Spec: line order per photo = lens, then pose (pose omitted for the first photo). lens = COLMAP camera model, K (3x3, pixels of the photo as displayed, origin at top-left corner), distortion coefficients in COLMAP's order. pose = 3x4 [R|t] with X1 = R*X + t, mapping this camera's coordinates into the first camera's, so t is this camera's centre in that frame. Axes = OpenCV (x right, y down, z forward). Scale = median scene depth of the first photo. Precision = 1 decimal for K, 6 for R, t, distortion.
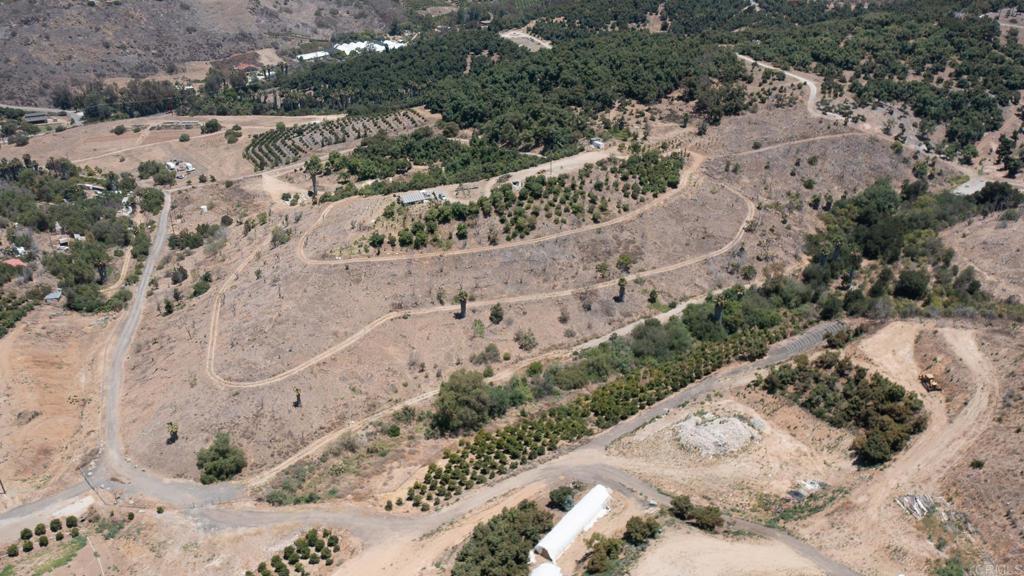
lens RADIAL K [[814.2, 0, 510.4], [0, 814.2, 288.2], [0, 0, 1]] dist [0.004649, 0.019004]
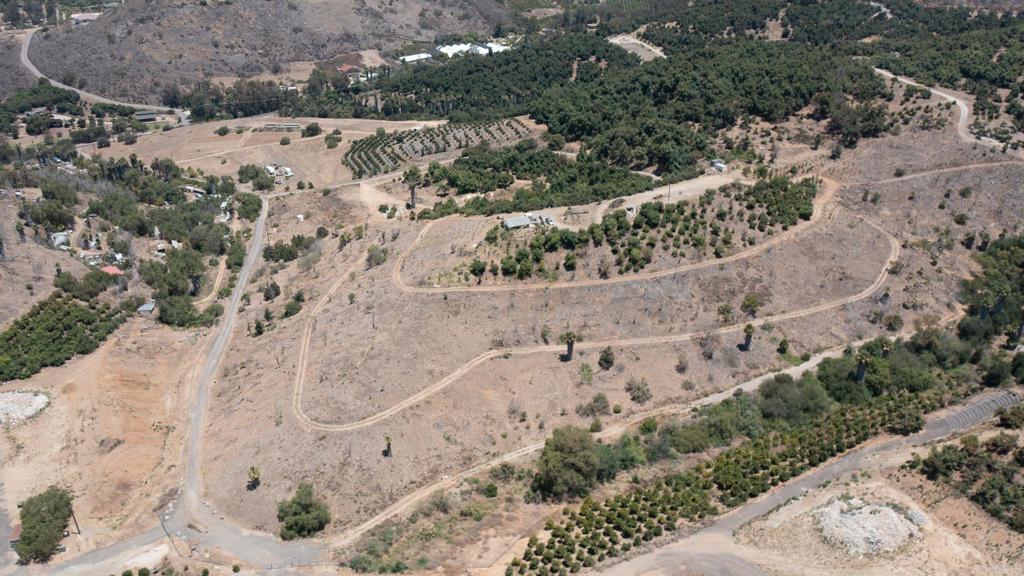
lens RADIAL K [[814.2, 0, 513.2], [0, 814.2, 288.9], [0, 0, 1]] dist [0.004649, 0.019004]
pose [[0.993662, 0.047535, -0.101864, -0.026946], [-0.047318, 0.998870, 0.004544, -0.038426], [0.101965, 0.000305, 0.994788, 0.077722]]
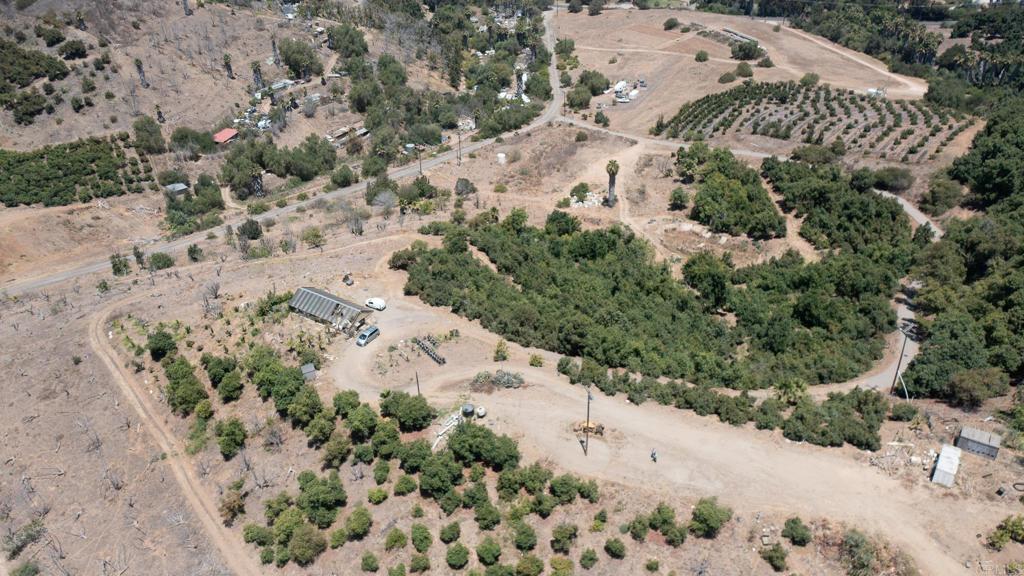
lens RADIAL K [[814.2, 0, 508.5], [0, 814.2, 292.8], [0, 0, 1]] dist [0.004649, 0.019004]
pose [[0.442287, 0.487576, -0.752762, 0.255490], [-0.379438, 0.862229, 0.335540, -0.302562], [0.812655, 0.137222, 0.566358, 0.829330]]
